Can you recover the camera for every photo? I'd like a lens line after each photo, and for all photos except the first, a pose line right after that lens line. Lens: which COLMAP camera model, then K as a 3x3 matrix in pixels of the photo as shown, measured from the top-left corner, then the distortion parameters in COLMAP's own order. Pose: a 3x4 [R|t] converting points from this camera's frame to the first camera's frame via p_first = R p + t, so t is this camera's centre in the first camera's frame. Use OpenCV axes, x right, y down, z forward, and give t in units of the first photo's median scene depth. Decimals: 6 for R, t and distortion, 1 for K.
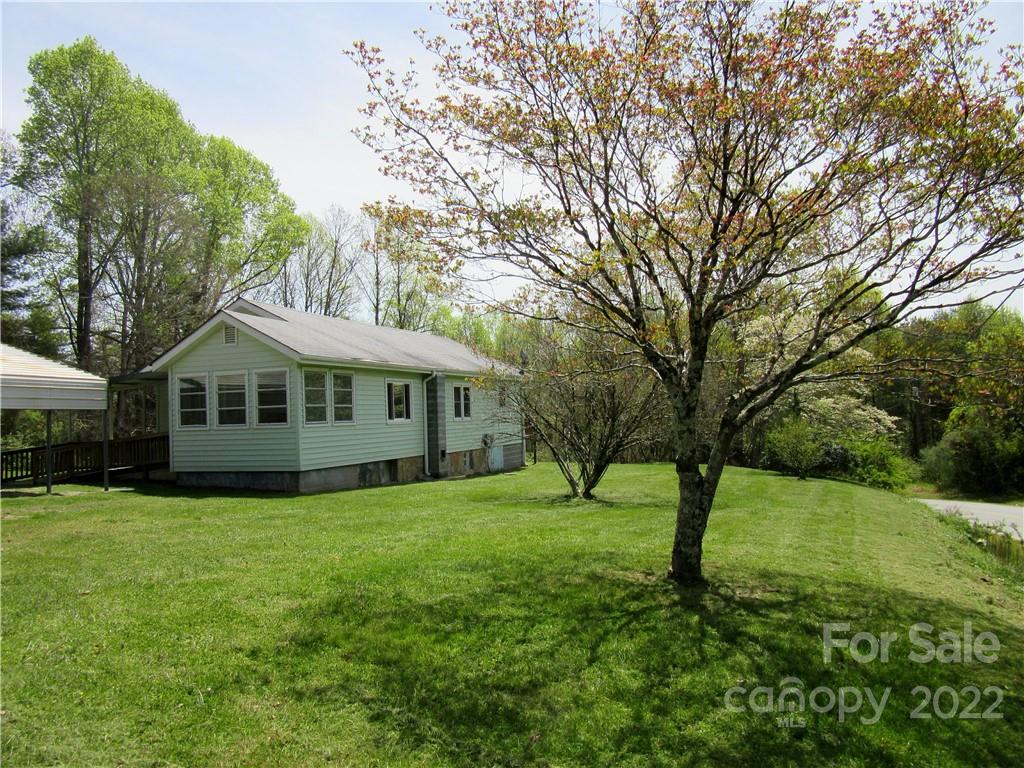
lens RADIAL K [[820.2, 0, 512.0], [0, 820.2, 384.0], [0, 0, 1]] dist [0.000052, 0.005136]
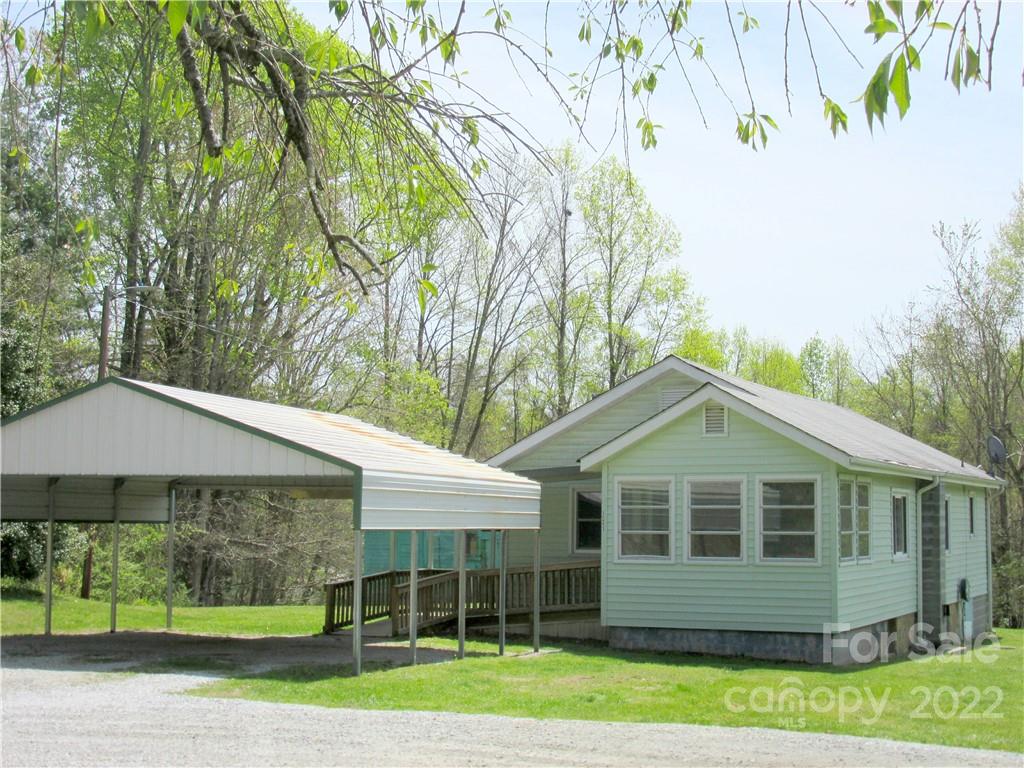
lens RADIAL K [[1626.4, 0, 512.0], [0, 1626.4, 384.0], [0, 0, 1]] dist [-0.036519, -0.049114]
pose [[0.994873, 0.026042, -0.097725, -0.357680], [-0.030800, 0.998396, -0.047507, -0.020498], [0.096331, 0.050273, 0.994079, -0.291505]]
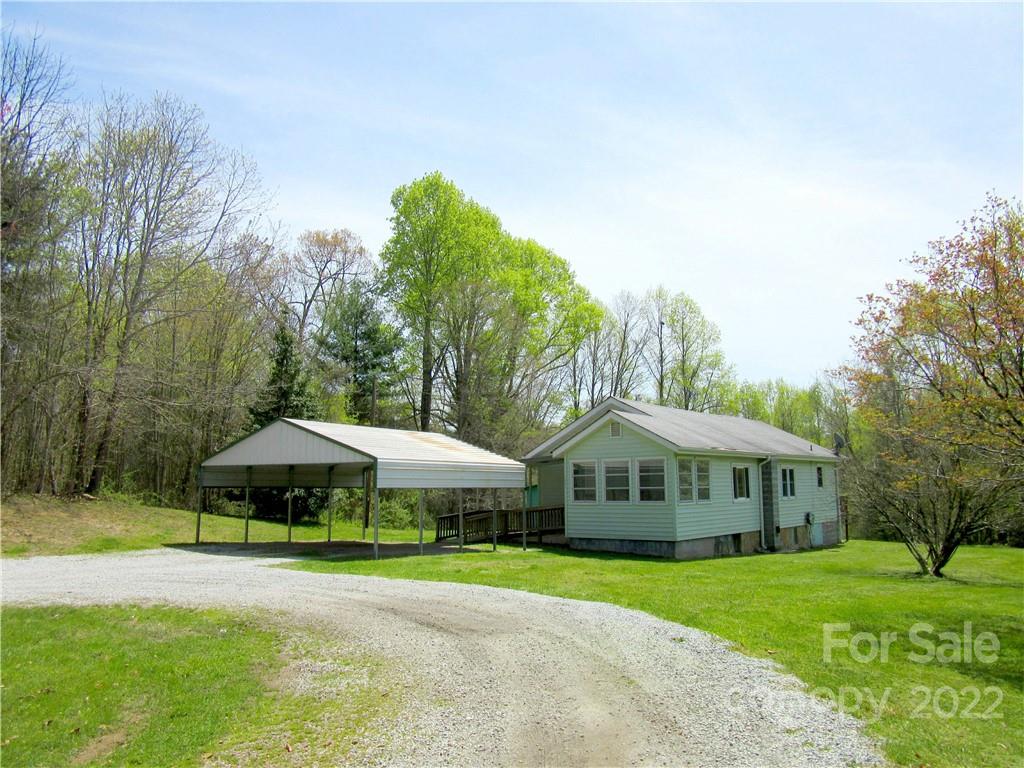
lens RADIAL K [[820.2, 0, 512.0], [0, 820.2, 384.0], [0, 0, 1]] dist [0.000052, 0.005136]
pose [[0.952358, -0.018250, -0.304437, -0.104256], [-0.006995, 0.996638, -0.081629, -0.023943], [0.304904, 0.079869, 0.949028, -0.236061]]
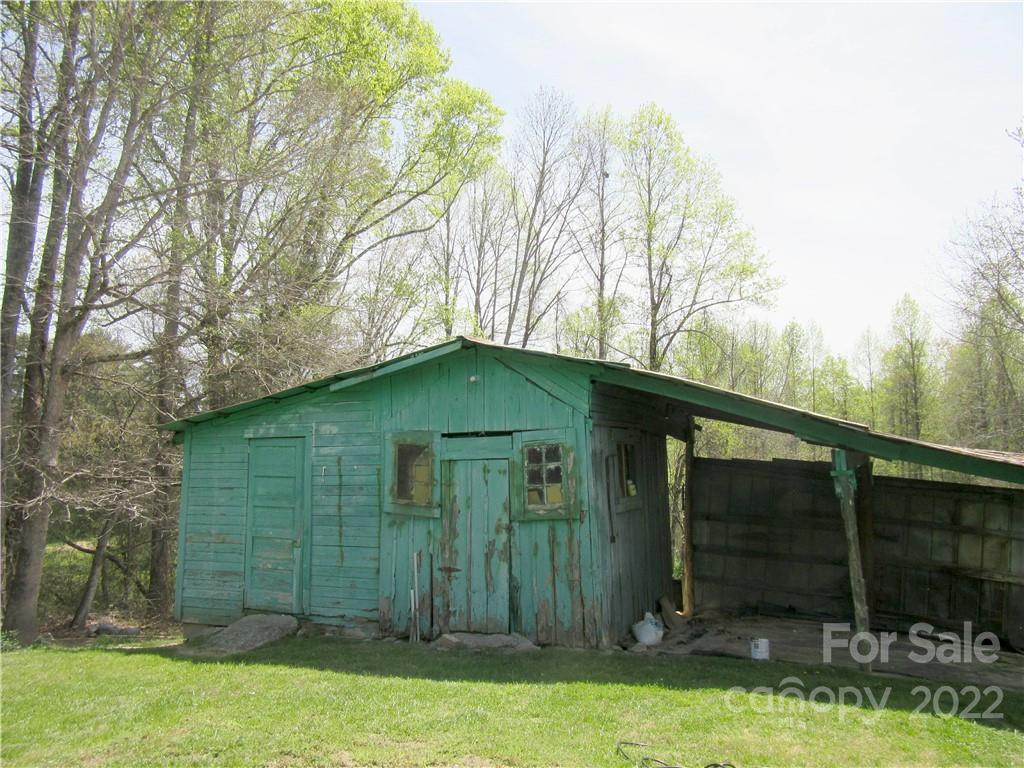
lens RADIAL K [[820.2, 0, 512.0], [0, 820.2, 384.0], [0, 0, 1]] dist [0.000052, 0.005136]
pose [[0.986905, 0.006314, -0.161178, -0.521546], [-0.017765, 0.997409, -0.069704, 0.083892], [0.160320, 0.071655, 0.984461, 1.646677]]
